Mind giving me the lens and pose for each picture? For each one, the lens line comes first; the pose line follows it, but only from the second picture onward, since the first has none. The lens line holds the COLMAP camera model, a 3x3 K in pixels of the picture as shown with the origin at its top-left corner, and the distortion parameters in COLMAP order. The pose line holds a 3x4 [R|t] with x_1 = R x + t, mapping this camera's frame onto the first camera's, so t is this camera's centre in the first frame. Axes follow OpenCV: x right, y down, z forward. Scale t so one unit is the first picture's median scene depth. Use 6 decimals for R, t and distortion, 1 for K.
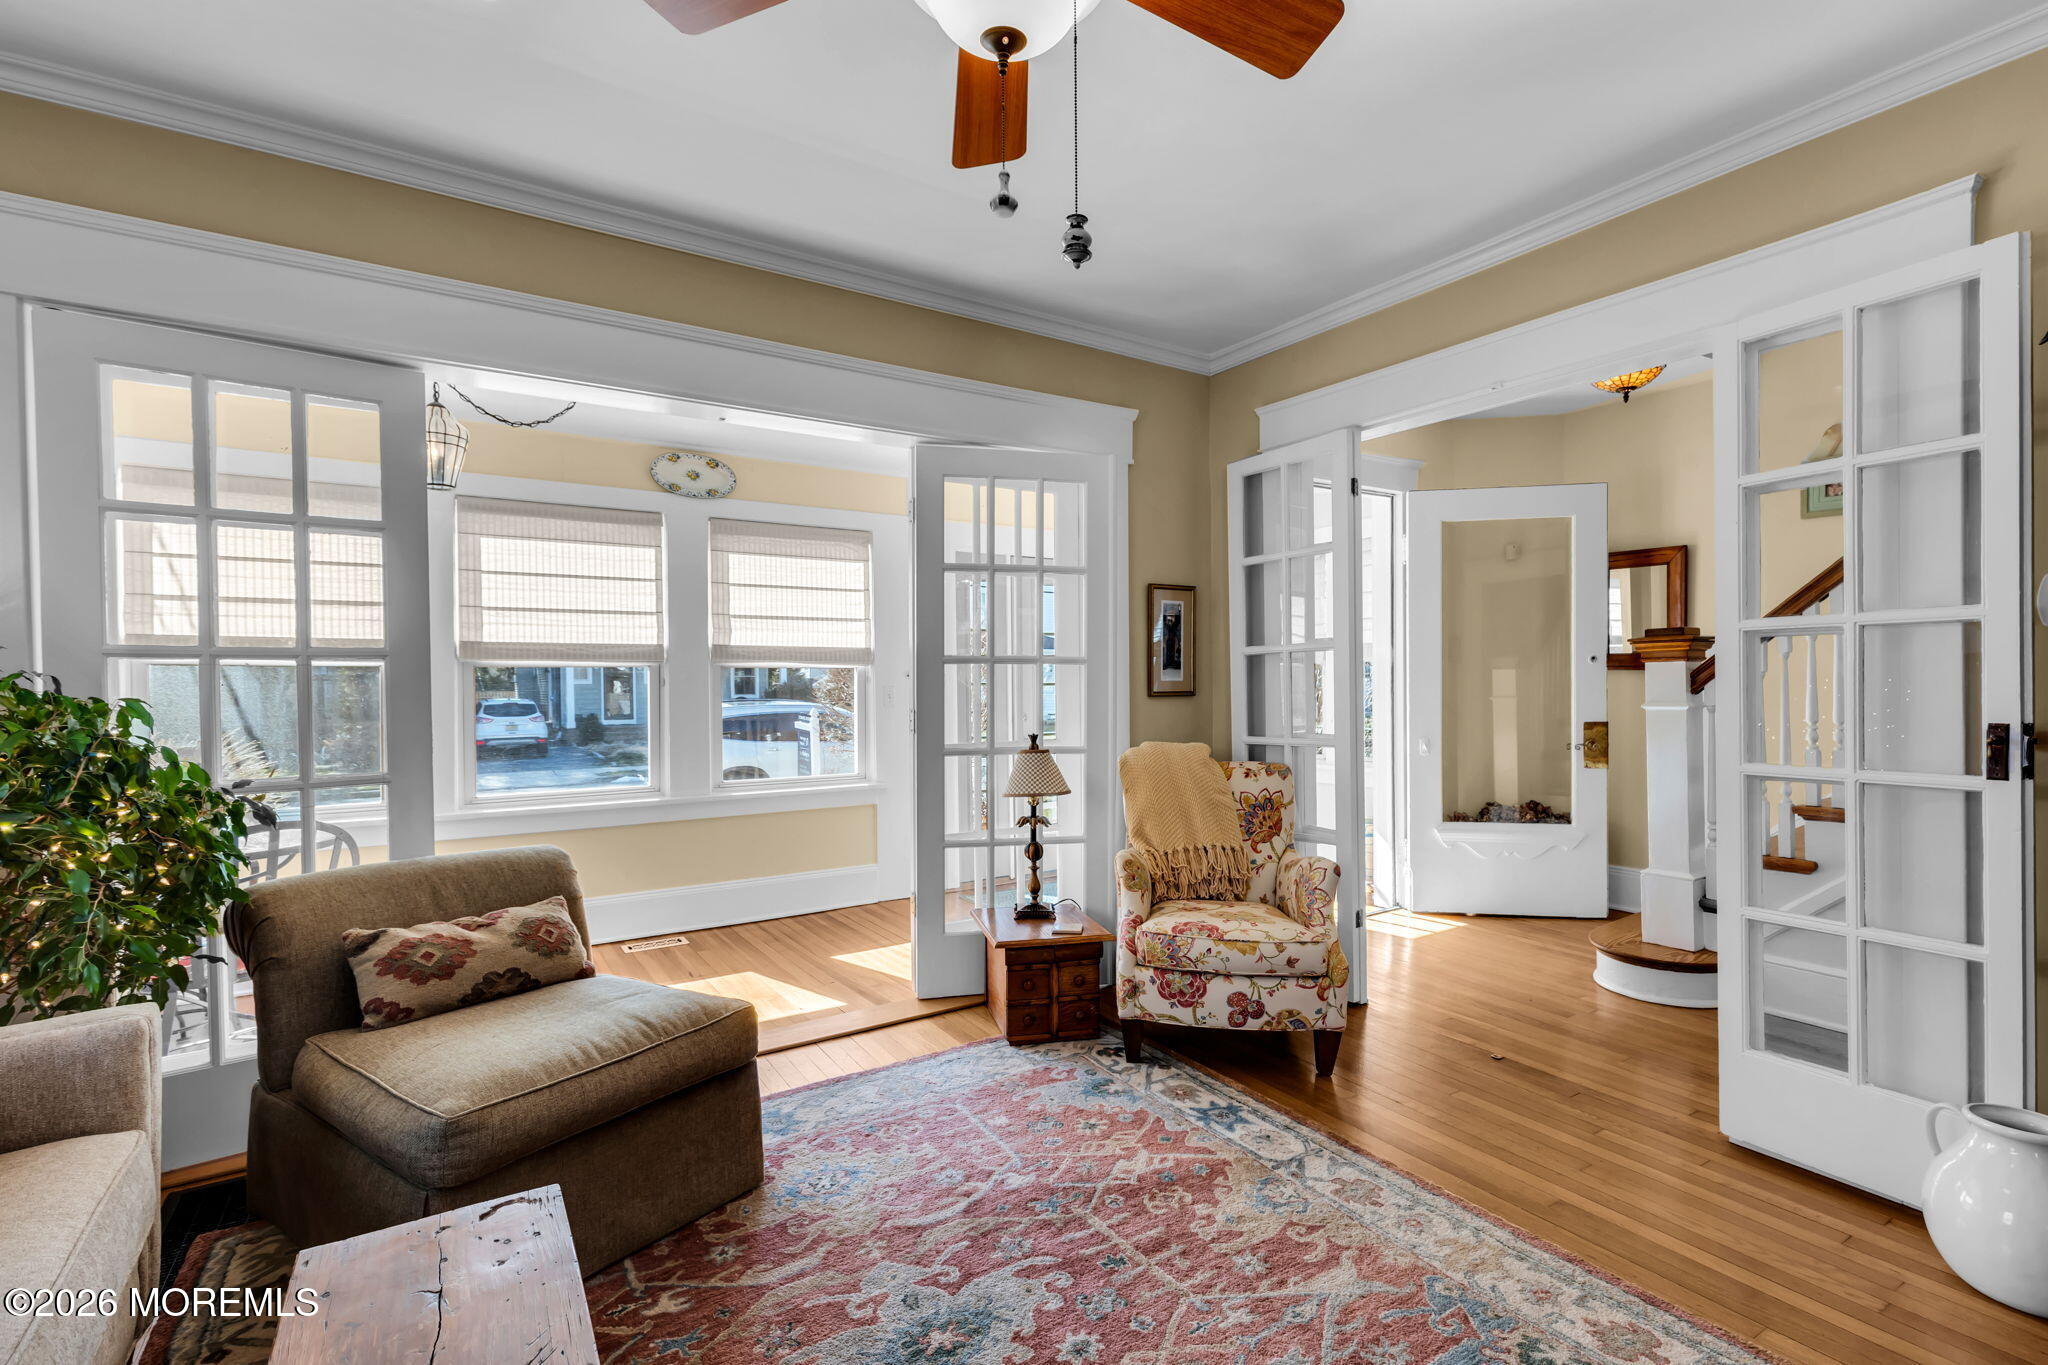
lens RADIAL K [[923.0, 0, 1024.0], [0, 923.0, 682.5], [0, 0, 1]] dist [-0.000379, -0.000182]
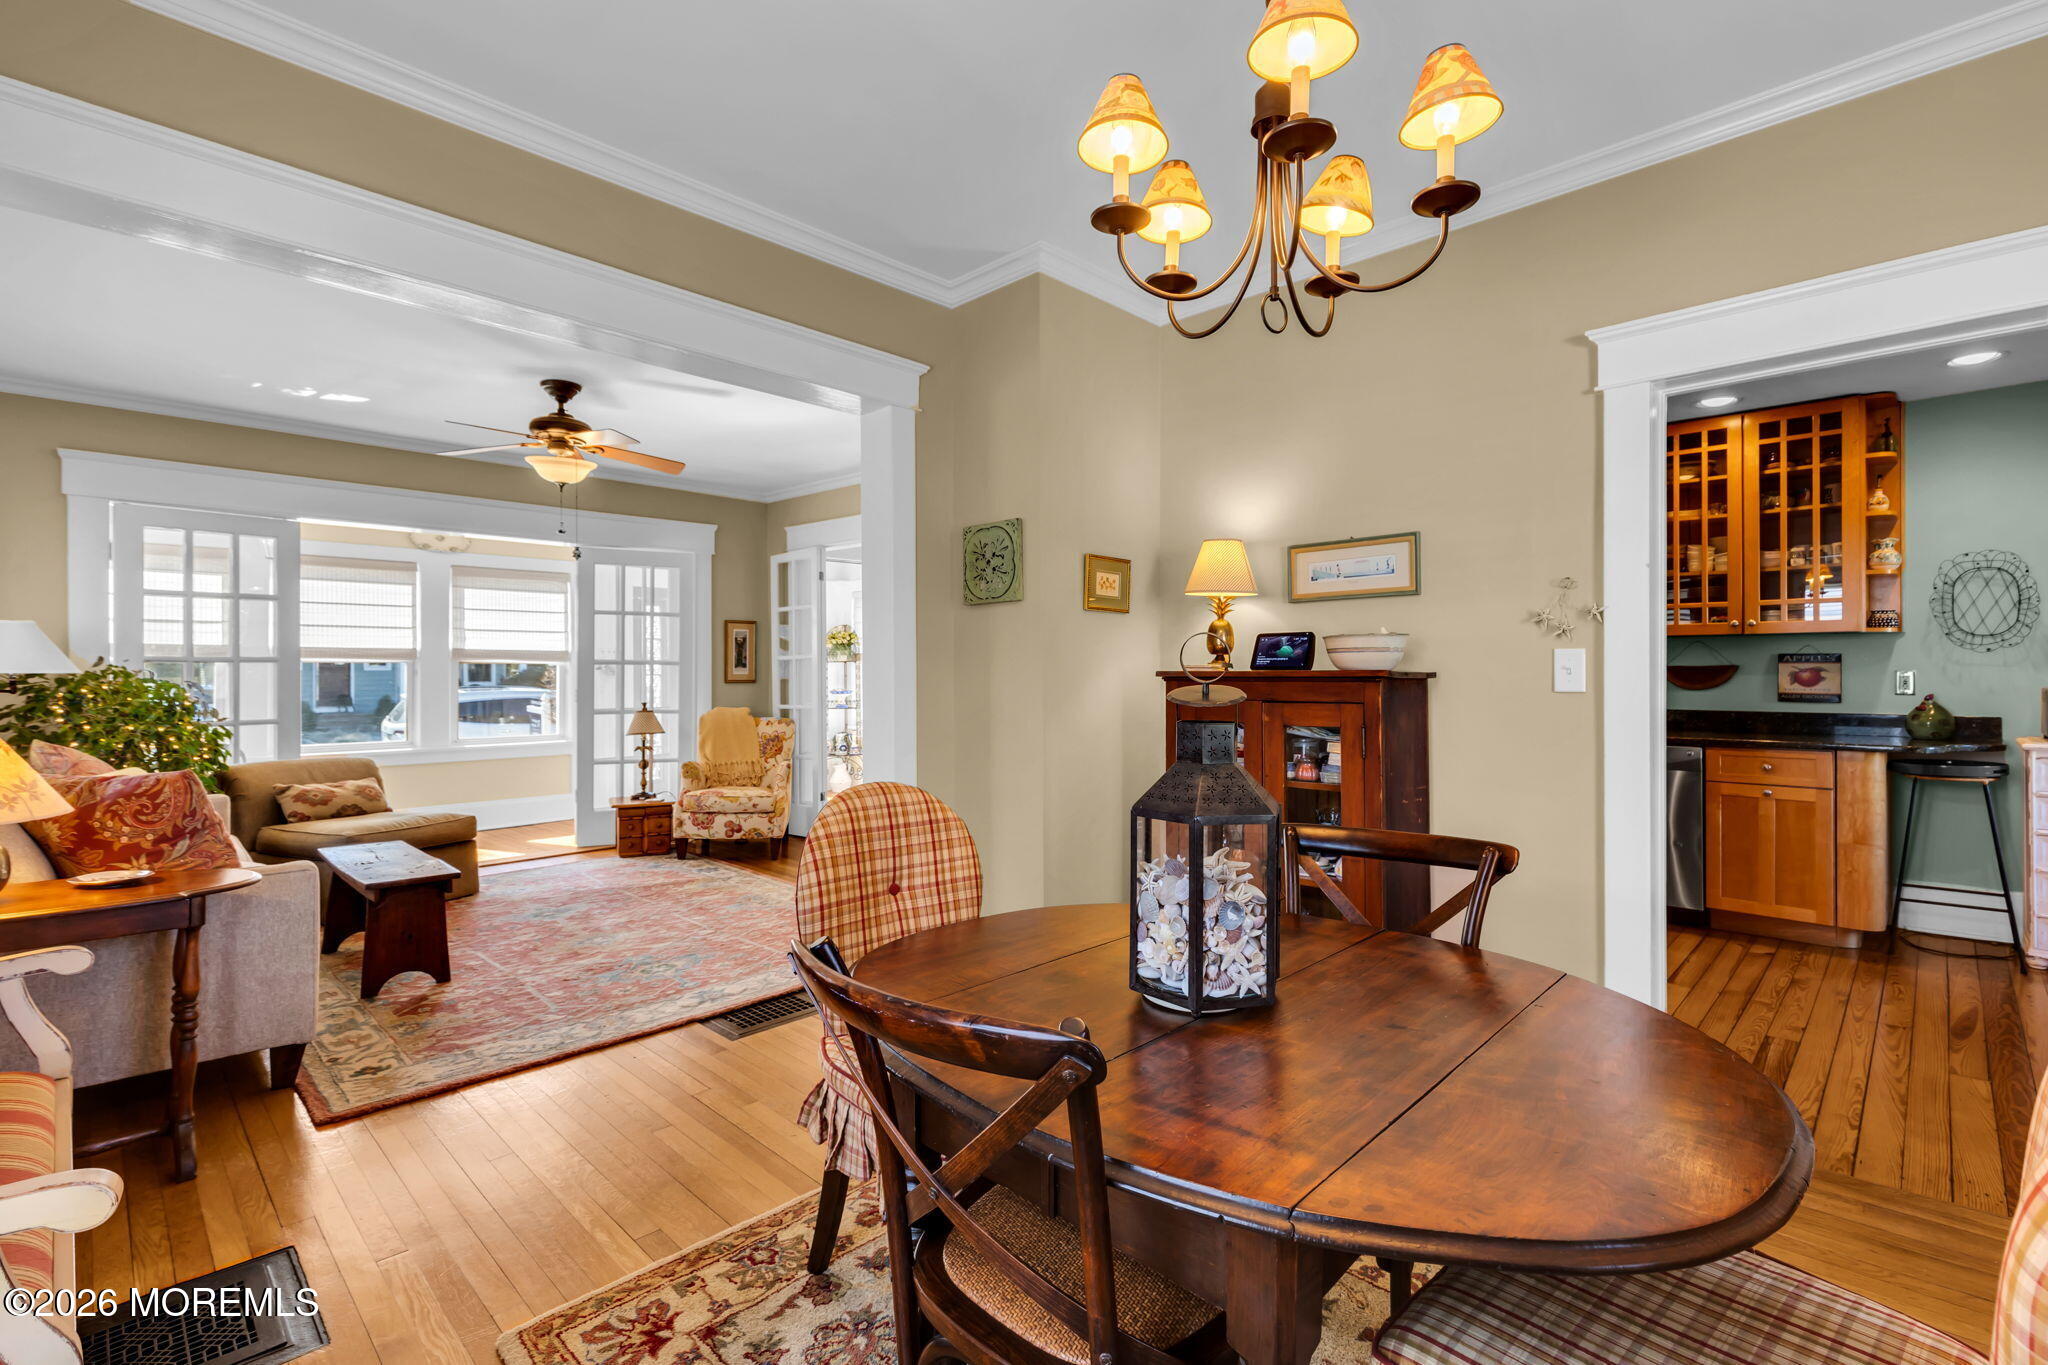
lens RADIAL K [[927.7, 0, 1028.8], [0, 927.7, 666.3], [0, 0, 1]] dist [0.001405, 0.000061]
pose [[0.971522, 0.008356, 0.236802, 0.319243], [-0.006806, 0.999950, -0.007363, -0.009314], [-0.236852, 0.005542, 0.971530, -1.017806]]
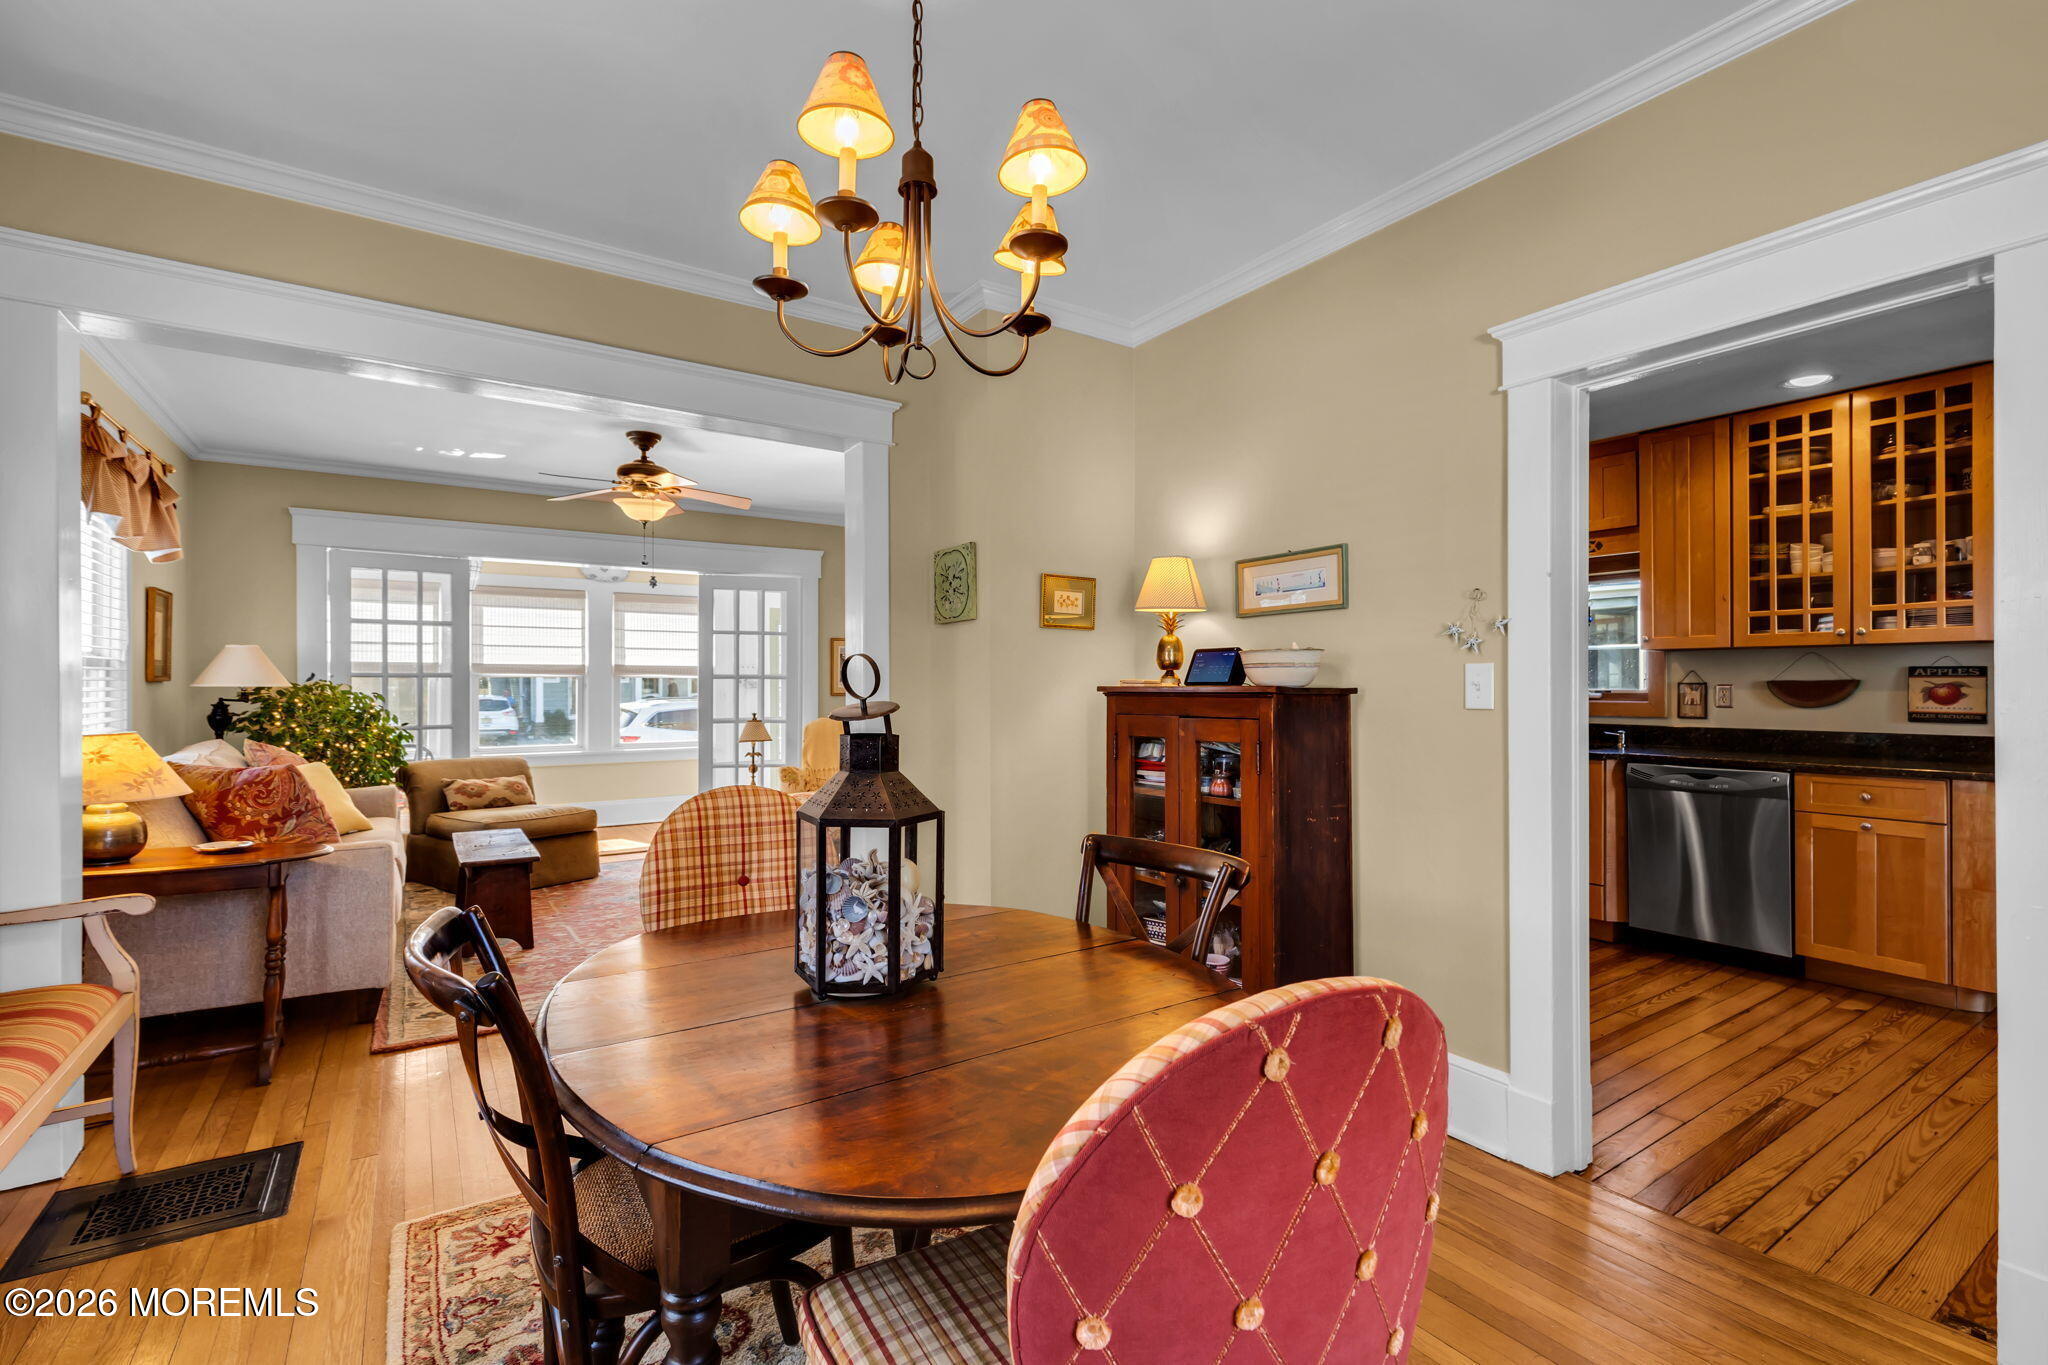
lens RADIAL K [[918.7, 0, 1028.1], [0, 918.7, 678.2], [0, 0, 1]] dist [0.002948, 0.000181]
pose [[0.999551, 0.008001, 0.028868, 0.562833], [-0.007803, 0.999945, -0.006963, -0.013385], [-0.028922, 0.006734, 0.999559, -1.089368]]
